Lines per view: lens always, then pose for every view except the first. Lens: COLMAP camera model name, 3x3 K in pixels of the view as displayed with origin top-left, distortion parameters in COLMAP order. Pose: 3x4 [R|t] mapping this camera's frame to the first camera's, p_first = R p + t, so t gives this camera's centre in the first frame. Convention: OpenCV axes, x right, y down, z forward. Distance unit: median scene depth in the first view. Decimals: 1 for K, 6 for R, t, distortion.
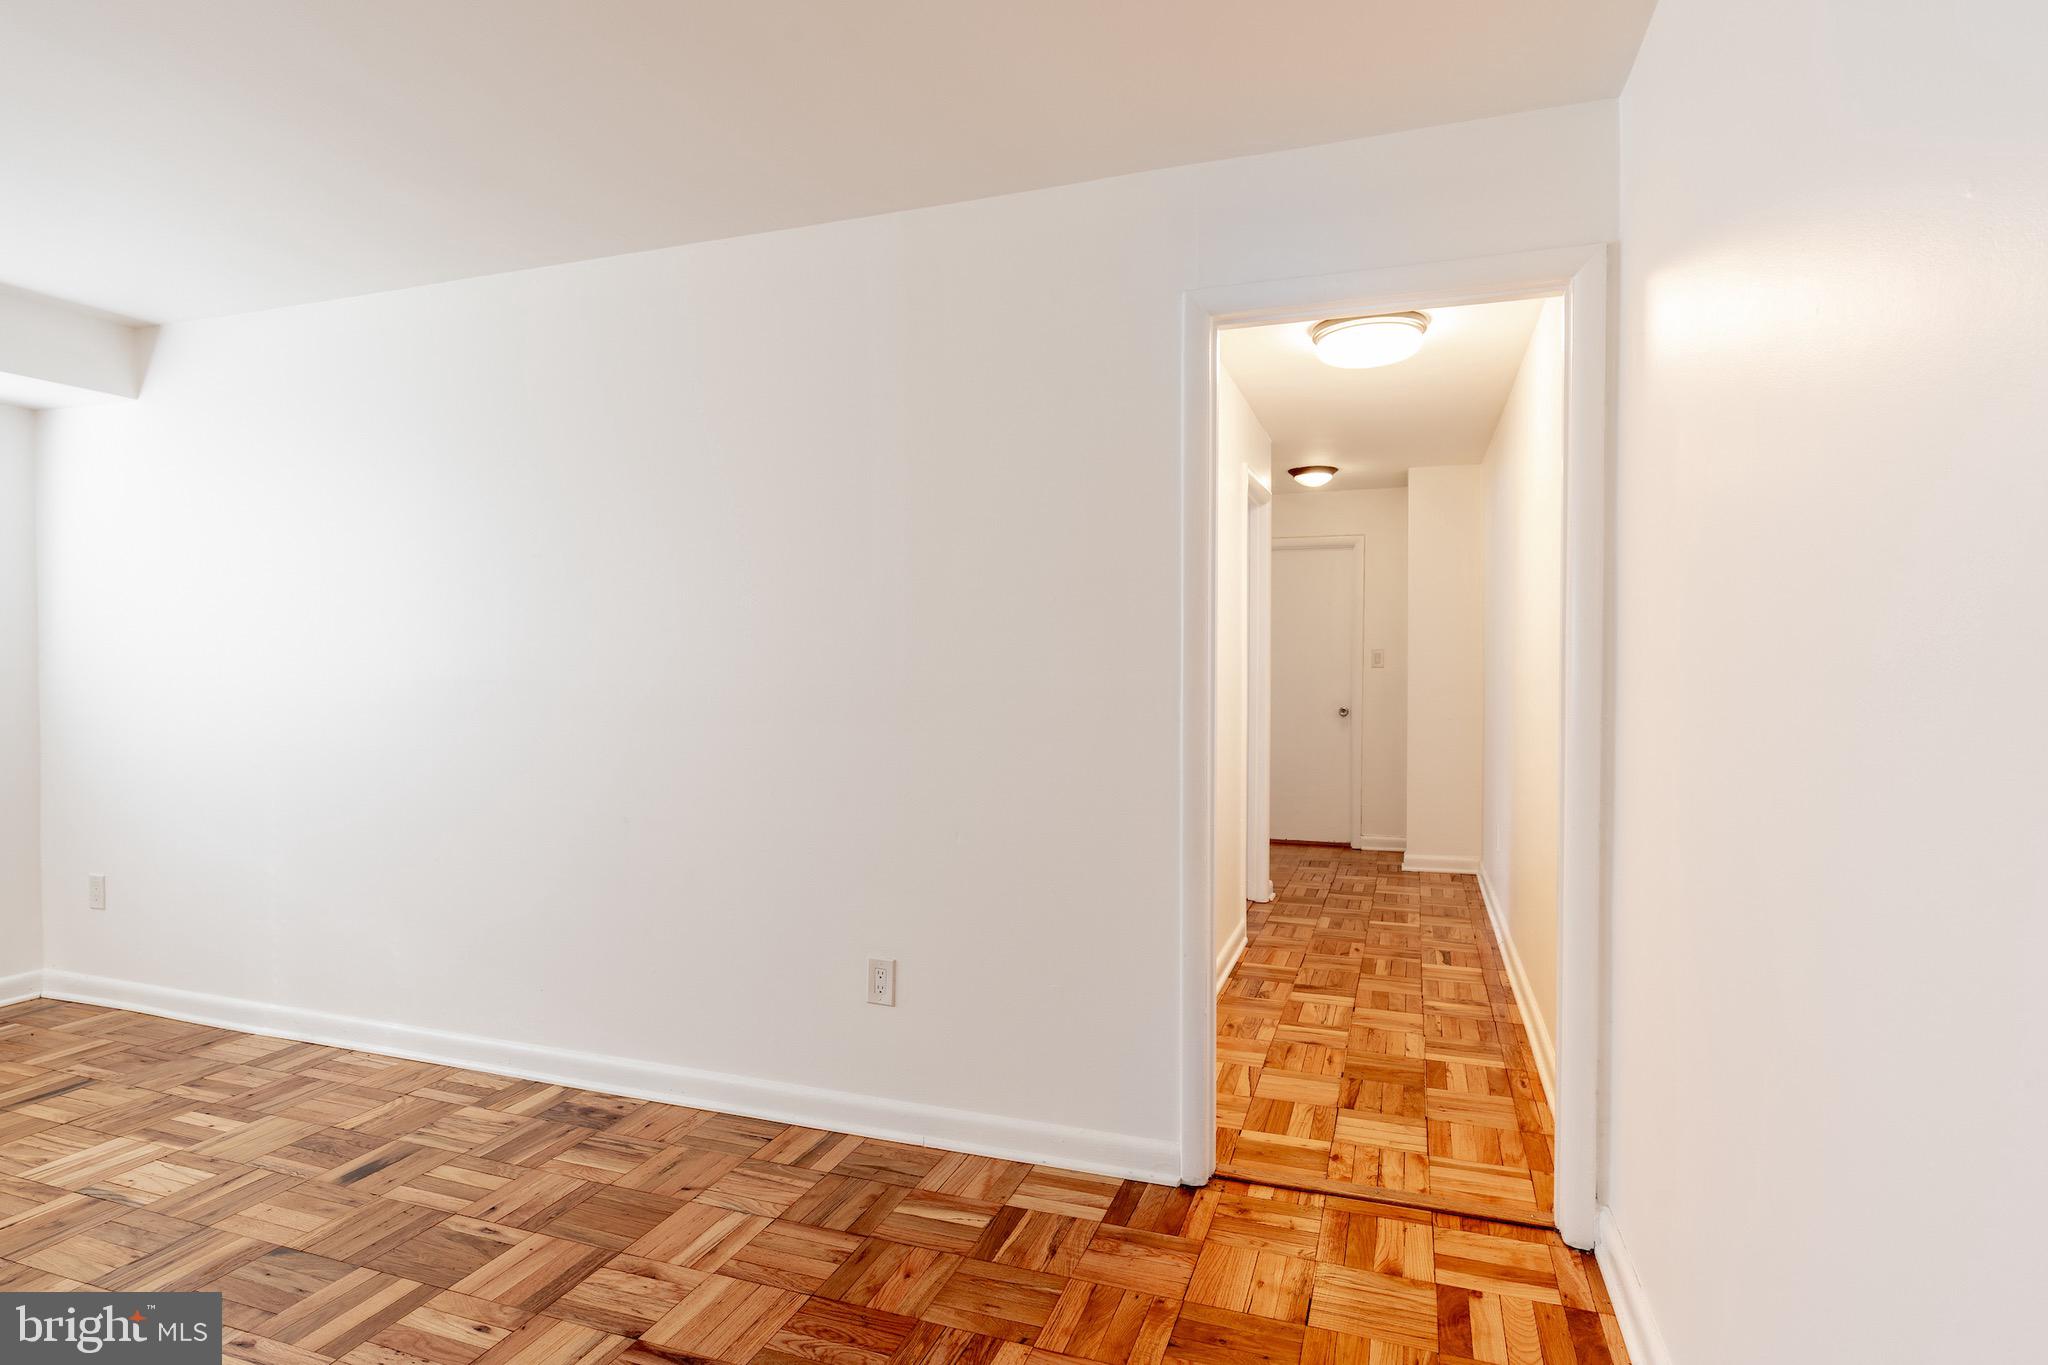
lens RADIAL K [[1084.4, 0, 1024.0], [0, 1084.4, 682.5], [0, 0, 1]] dist [-0.000796, 0.000345]
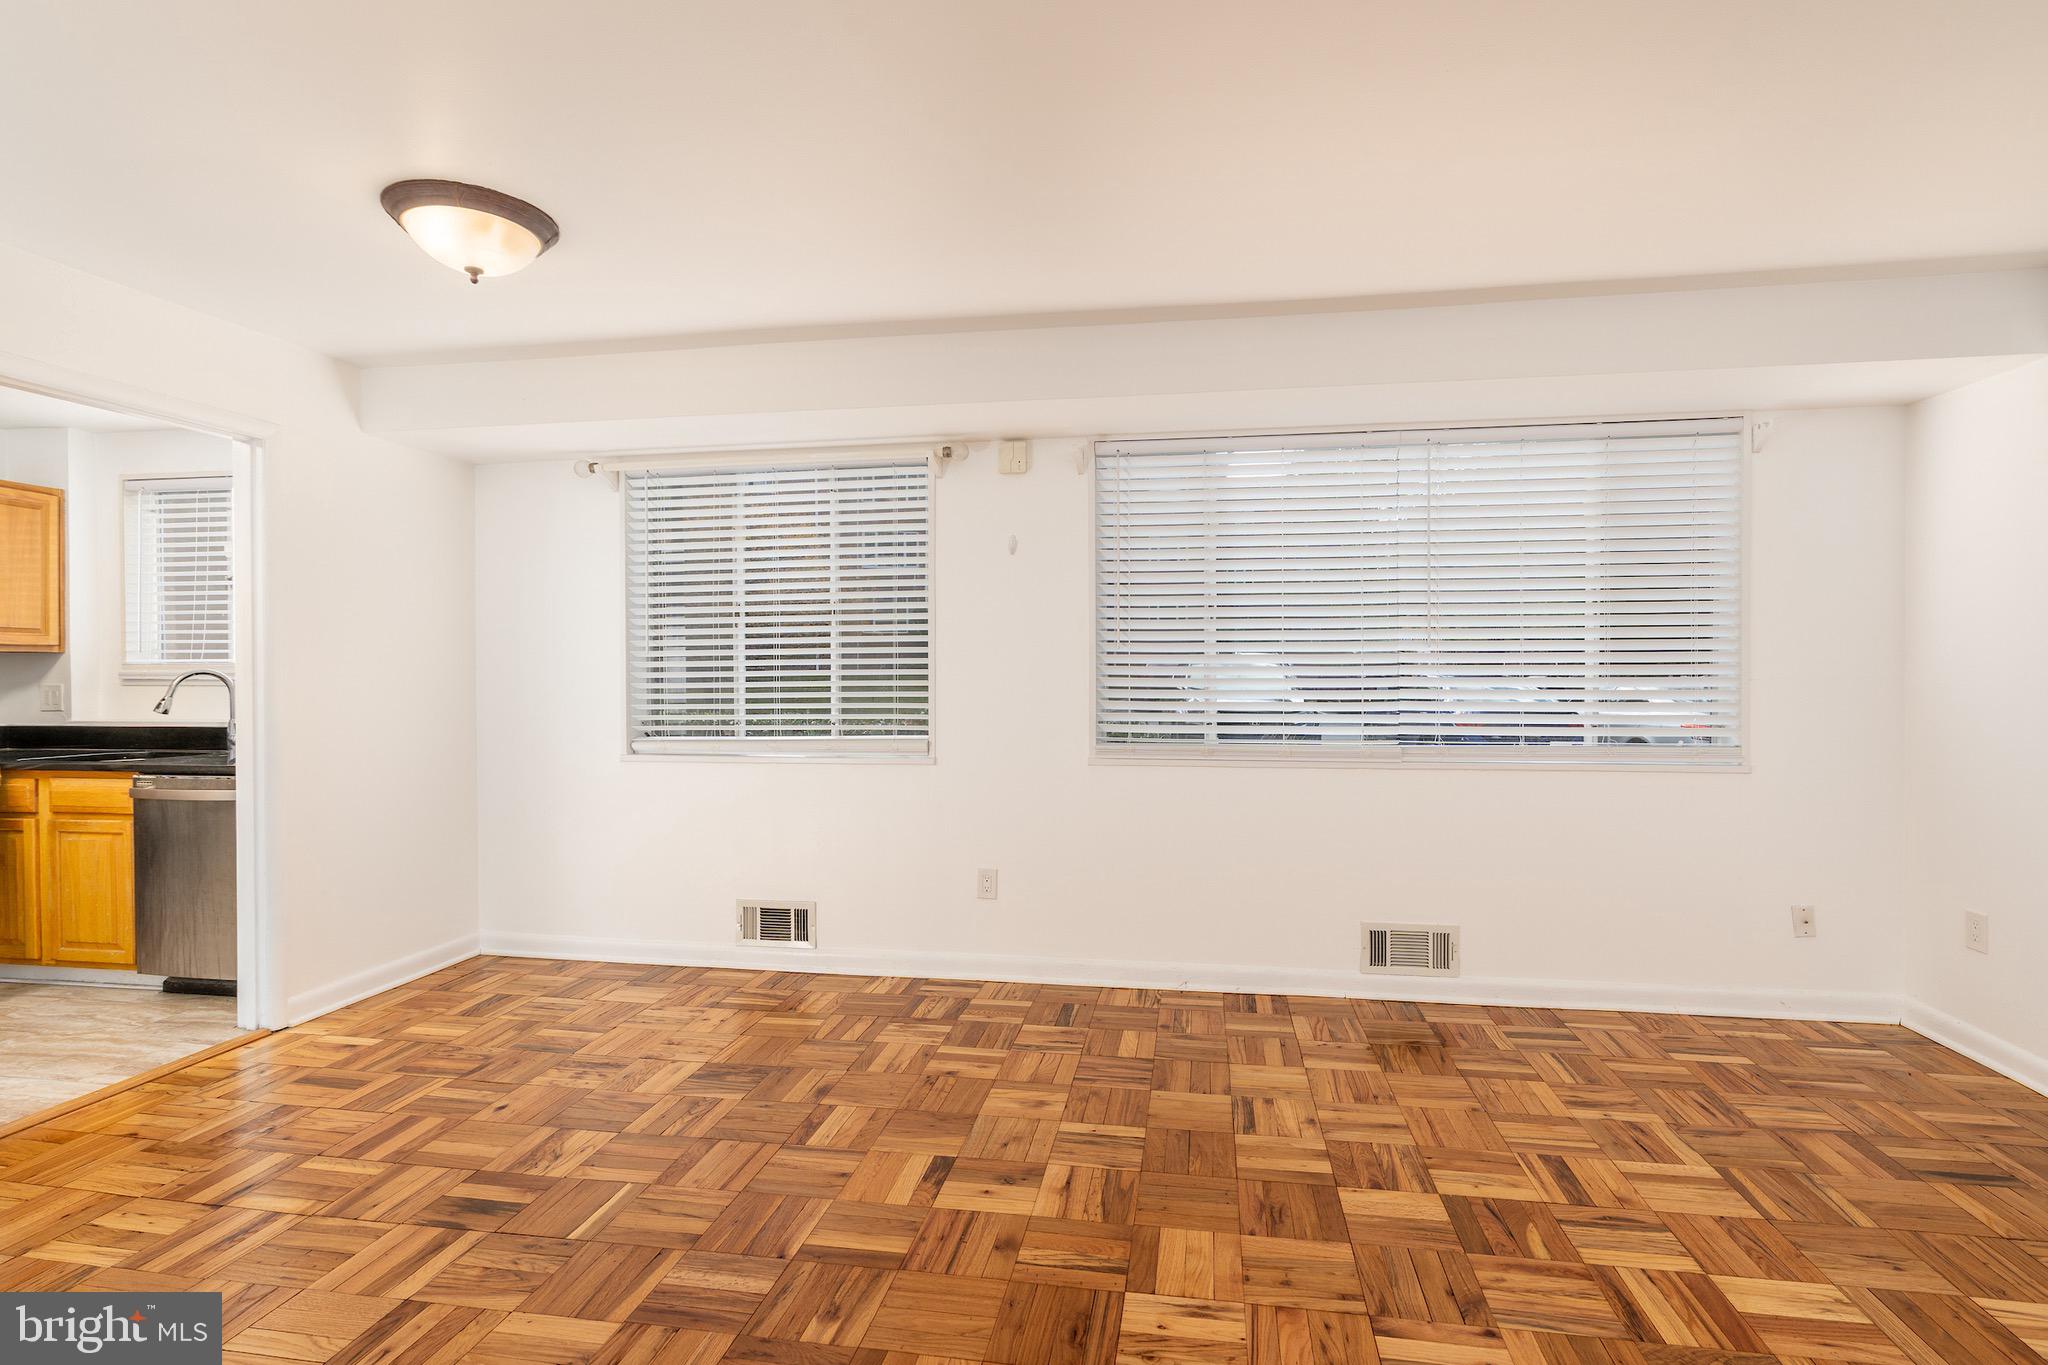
lens RADIAL K [[943.1, 0, 1054.3], [0, 943.1, 684.0], [0, 0, 1]] dist [-0.002139, 0.000267]
pose [[0.182519, 0.004016, -0.983194, -0.341935], [-0.009574, 0.999952, 0.002307, -0.002098], [0.983156, 0.008992, 0.182549, 0.177358]]
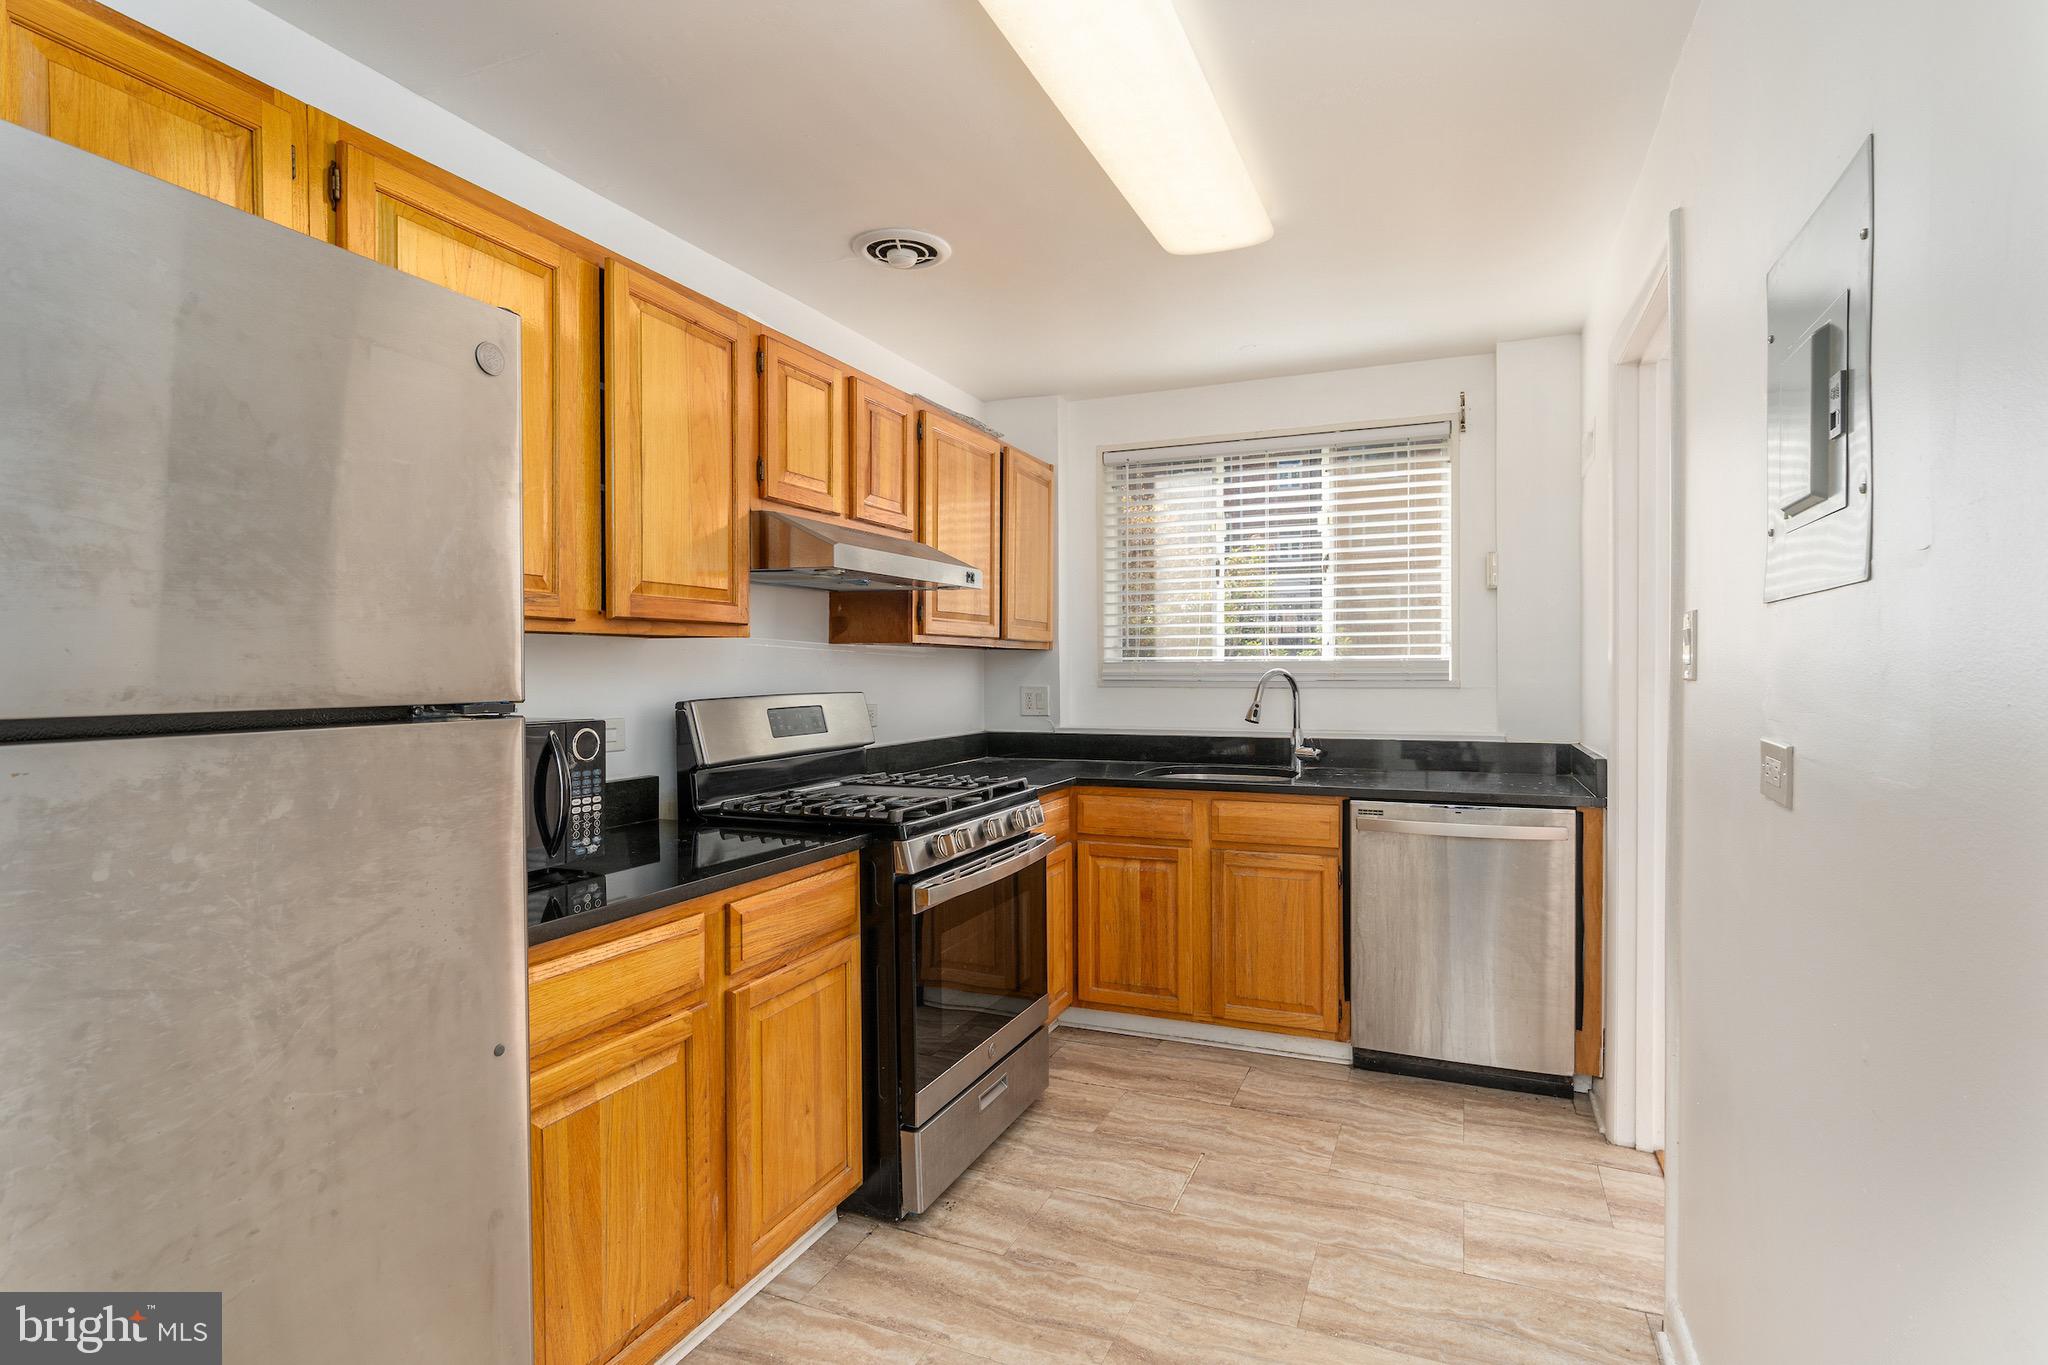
lens RADIAL K [[1003.5, 0, 1058.3], [0, 1003.5, 684.1], [0, 0, 1]] dist [-0.003456, -0.000075]
pose [[-0.047747, 0.011995, -0.998787, -0.724735], [-0.012647, 0.999840, 0.012612, -0.002679], [0.998779, 0.013234, -0.047588, -1.133110]]
